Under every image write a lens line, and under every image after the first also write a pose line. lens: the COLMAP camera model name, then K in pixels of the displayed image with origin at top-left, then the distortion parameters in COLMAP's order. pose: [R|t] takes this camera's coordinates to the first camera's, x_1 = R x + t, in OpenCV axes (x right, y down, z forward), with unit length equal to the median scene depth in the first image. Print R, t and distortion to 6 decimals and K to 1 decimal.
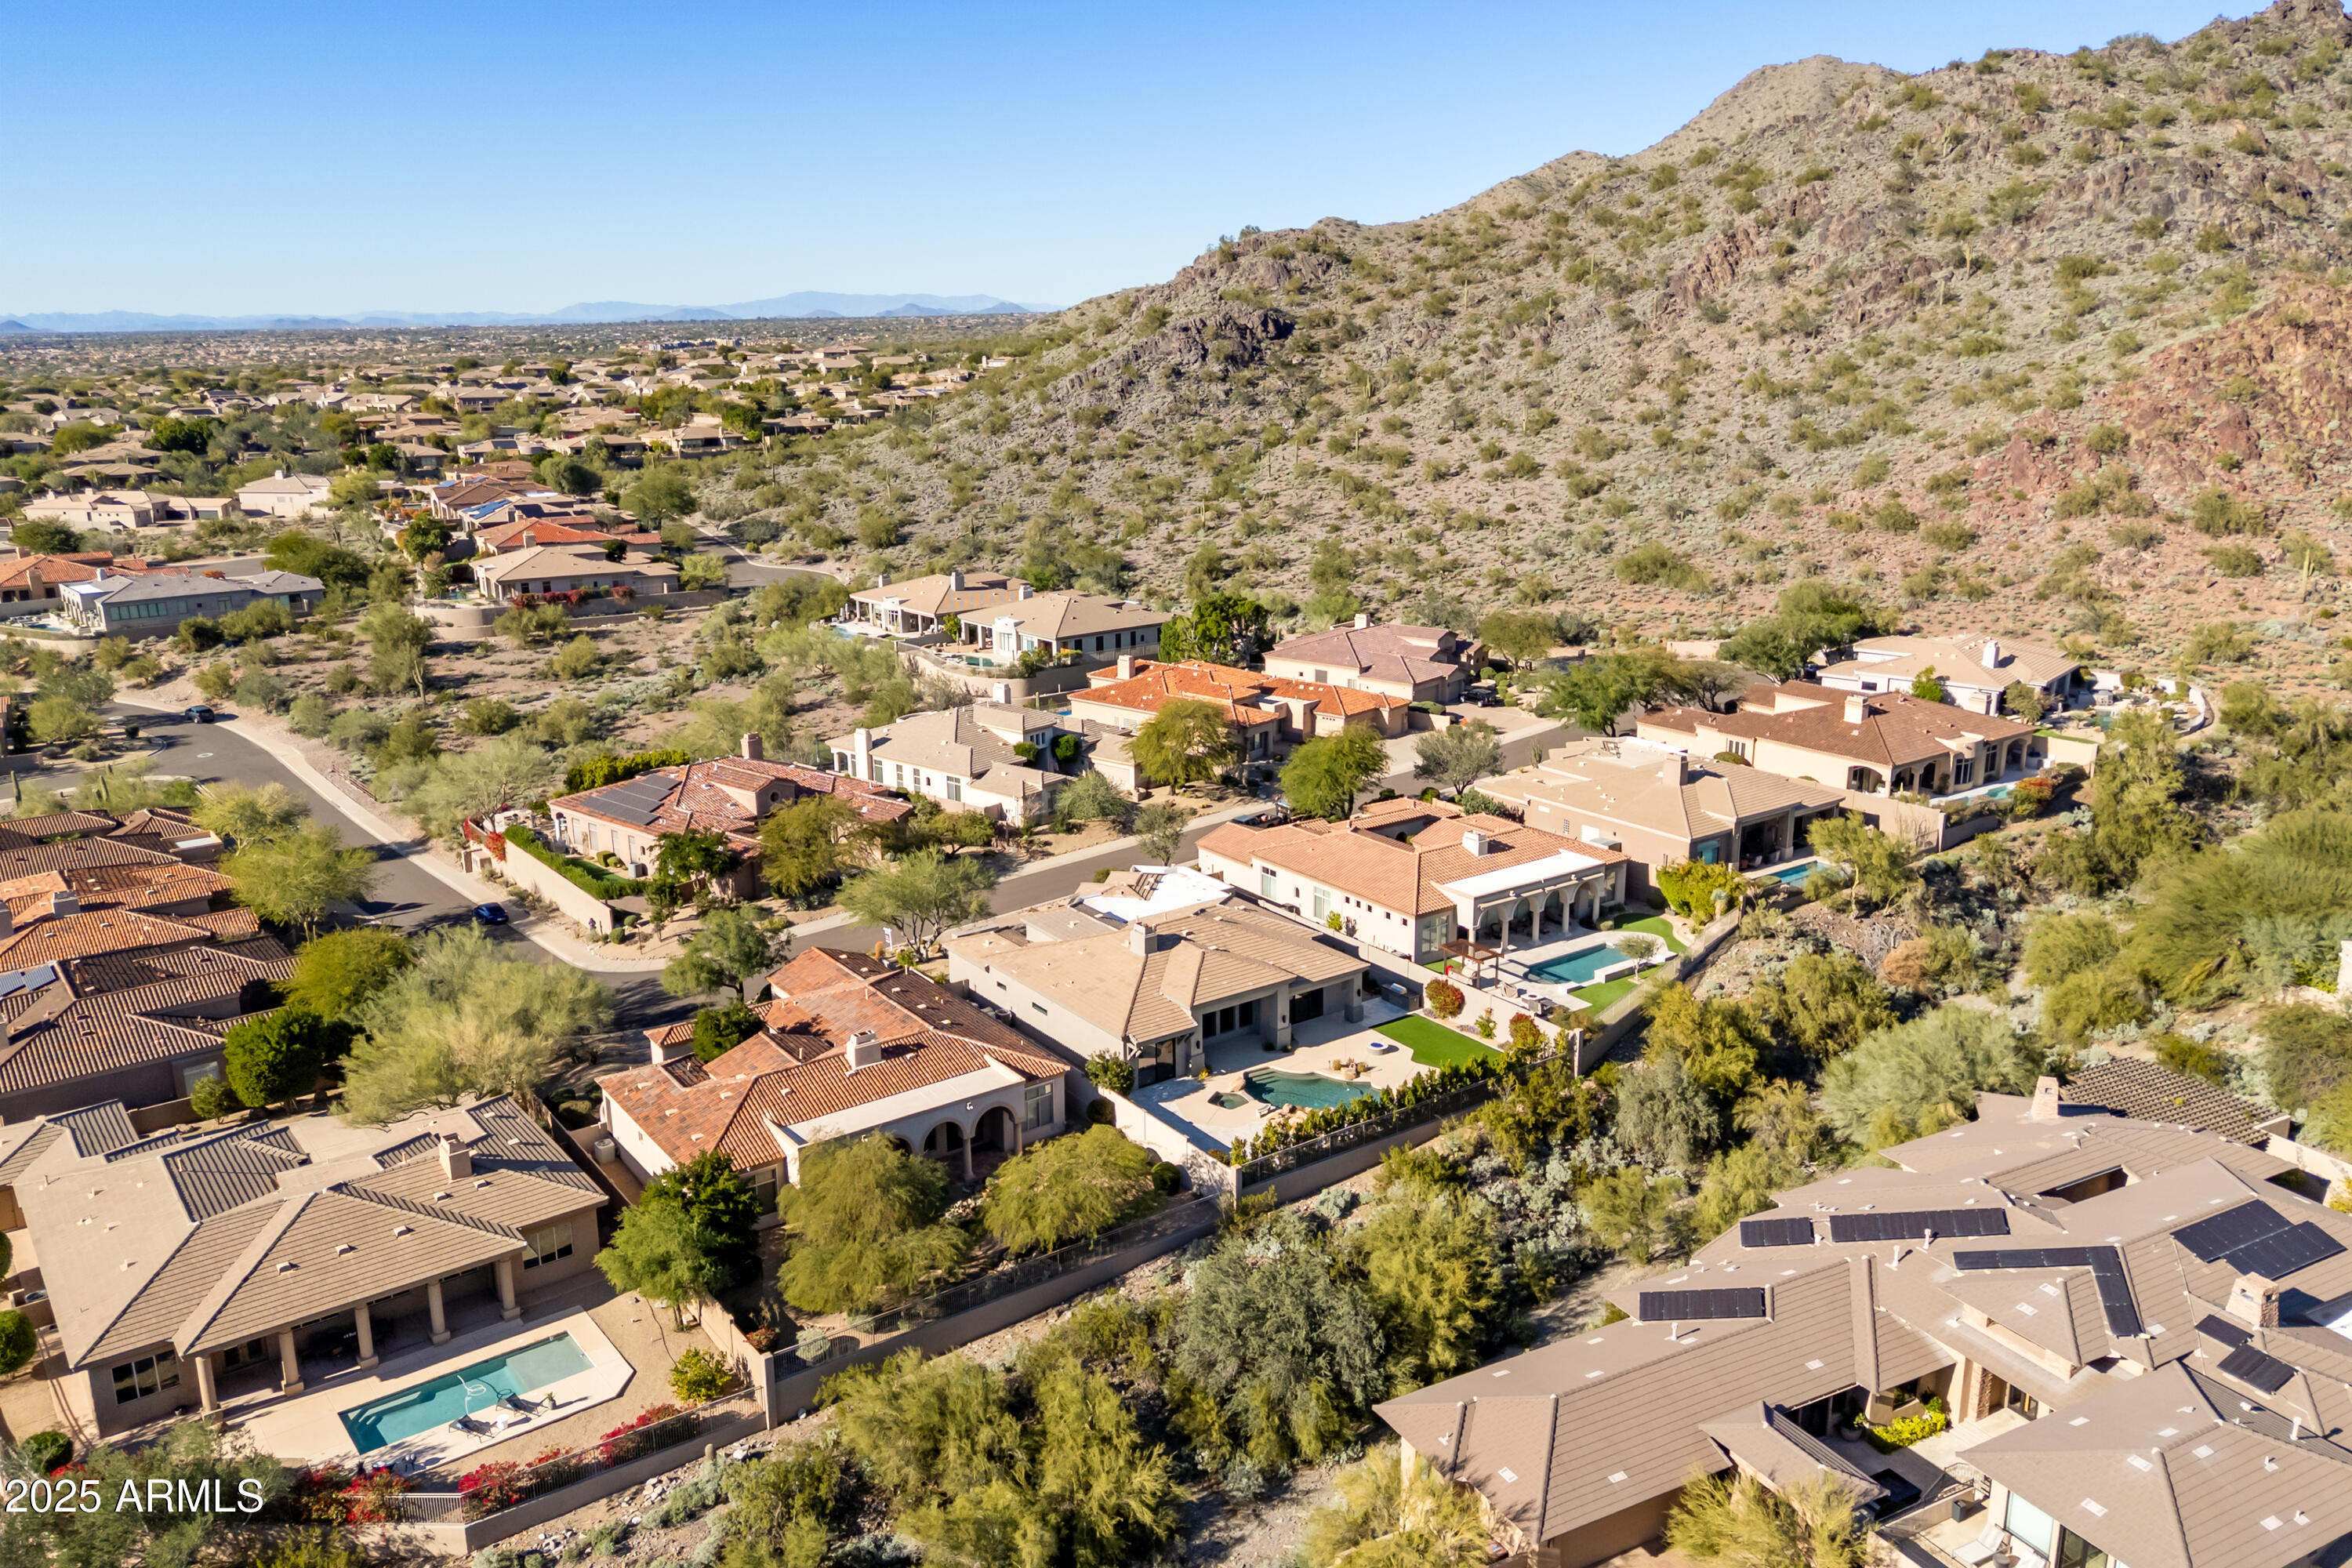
lens RADIAL K [[1727.8, 0, 1177.1], [0, 1727.8, 760.7], [0, 0, 1]] dist [0.113371, -0.167500]
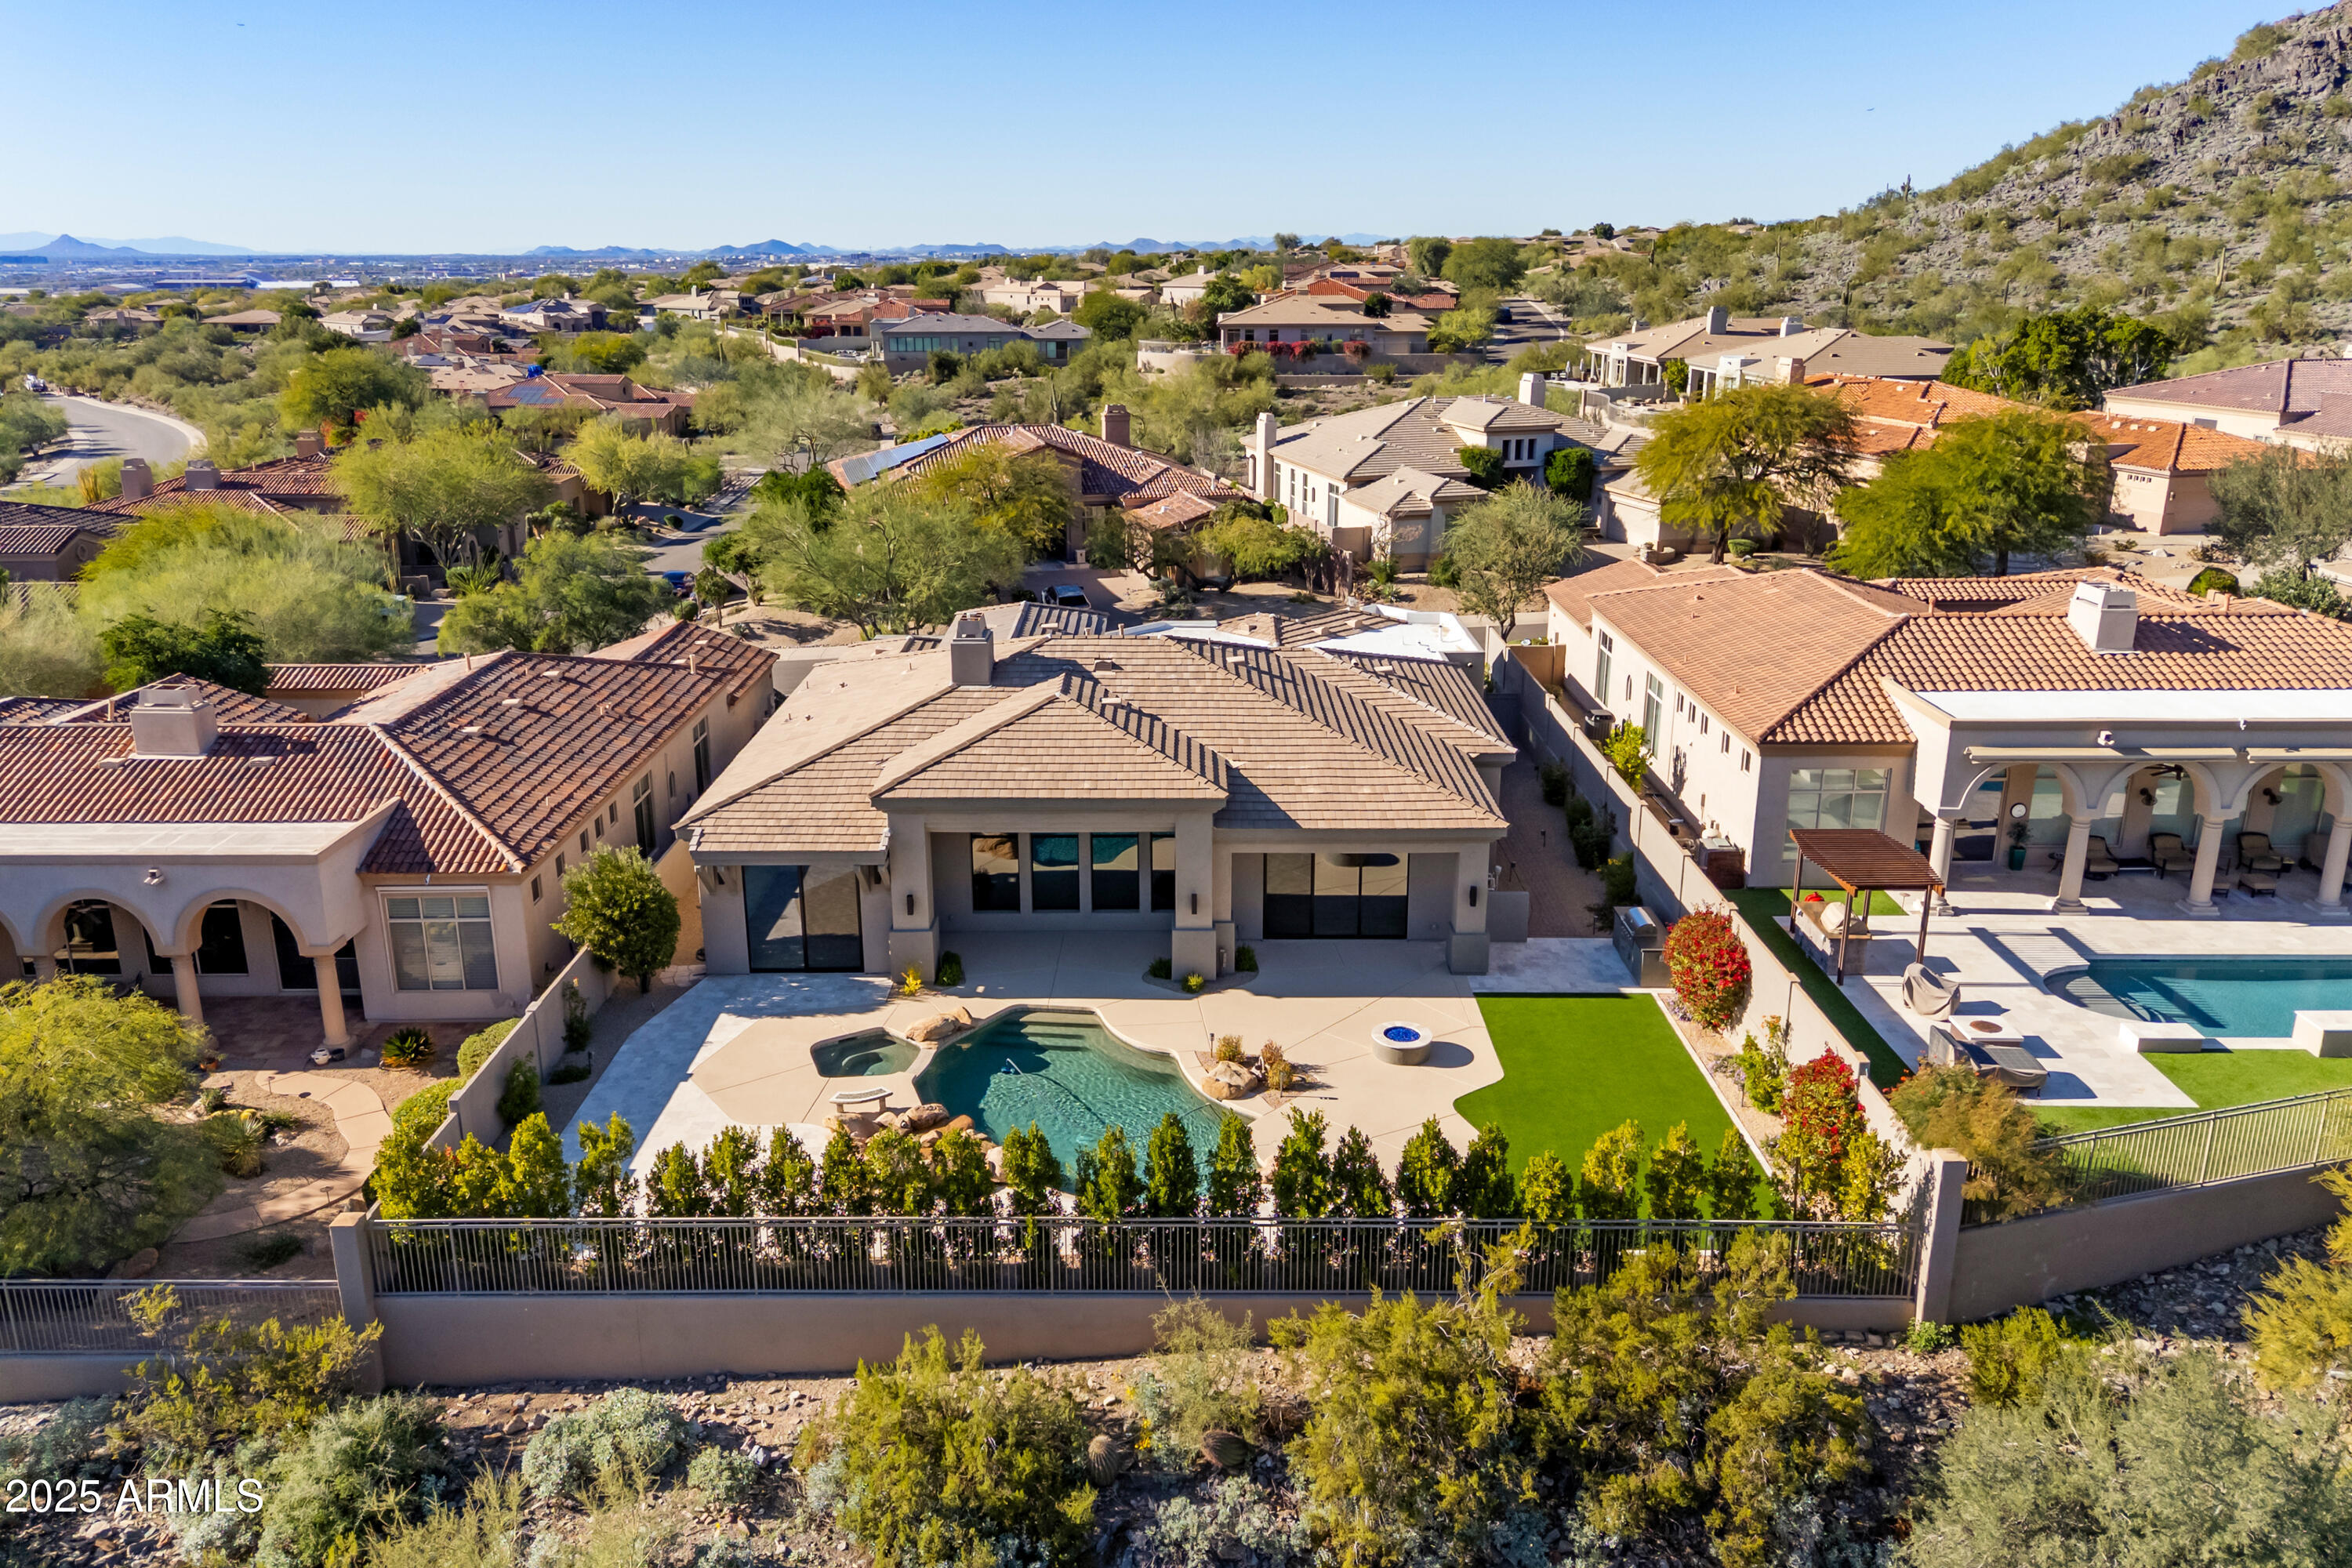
lens RADIAL K [[1733.1, 0, 1180.4], [0, 1733.1, 770.1], [0, 0, 1]] dist [0.059266, -0.046810]
pose [[0.810740, 0.174434, -0.558814, 0.236439], [-0.147536, 0.984645, 0.093310, 0.076497], [0.566510, 0.006795, 0.824027, 0.613852]]
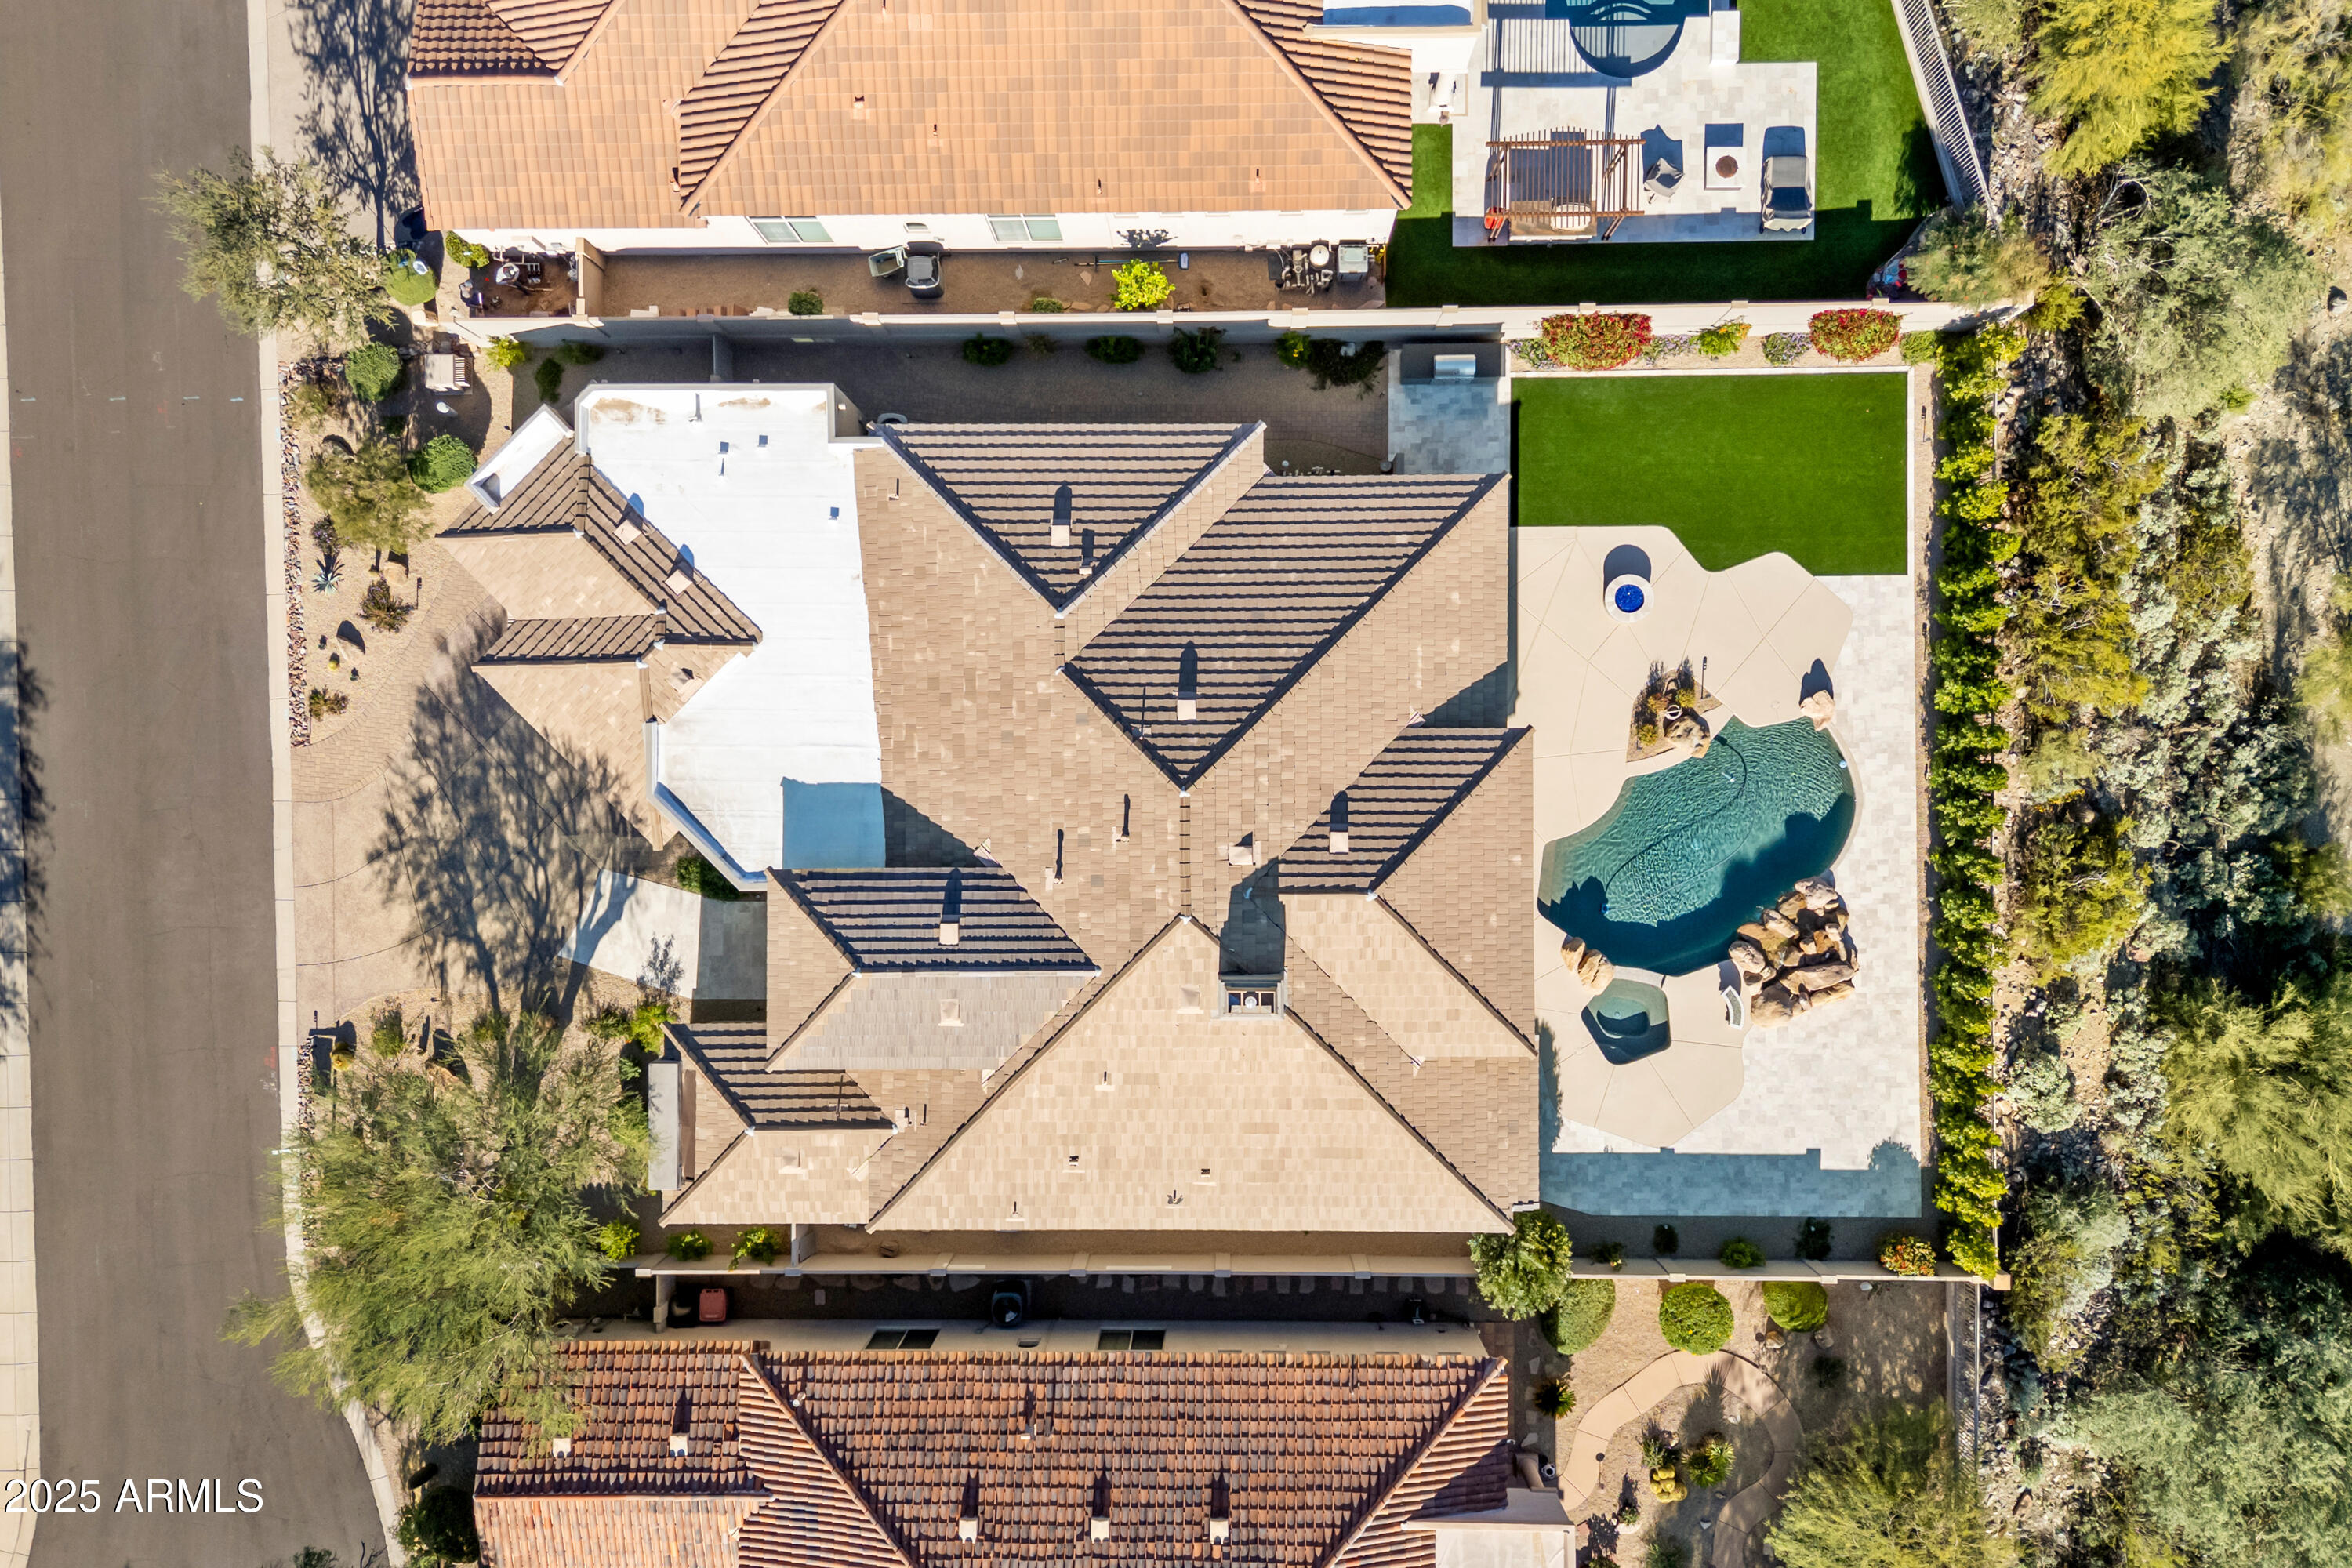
lens RADIAL K [[1733.1, 0, 1180.4], [0, 1733.1, 770.1], [0, 0, 1]] dist [0.059266, -0.046810]
pose [[0.583721, -0.811951, -0.002376, 0.012370], [0.227211, 0.160534, 0.960523, -0.250996], [-0.779516, -0.561217, 0.278191, 0.840150]]
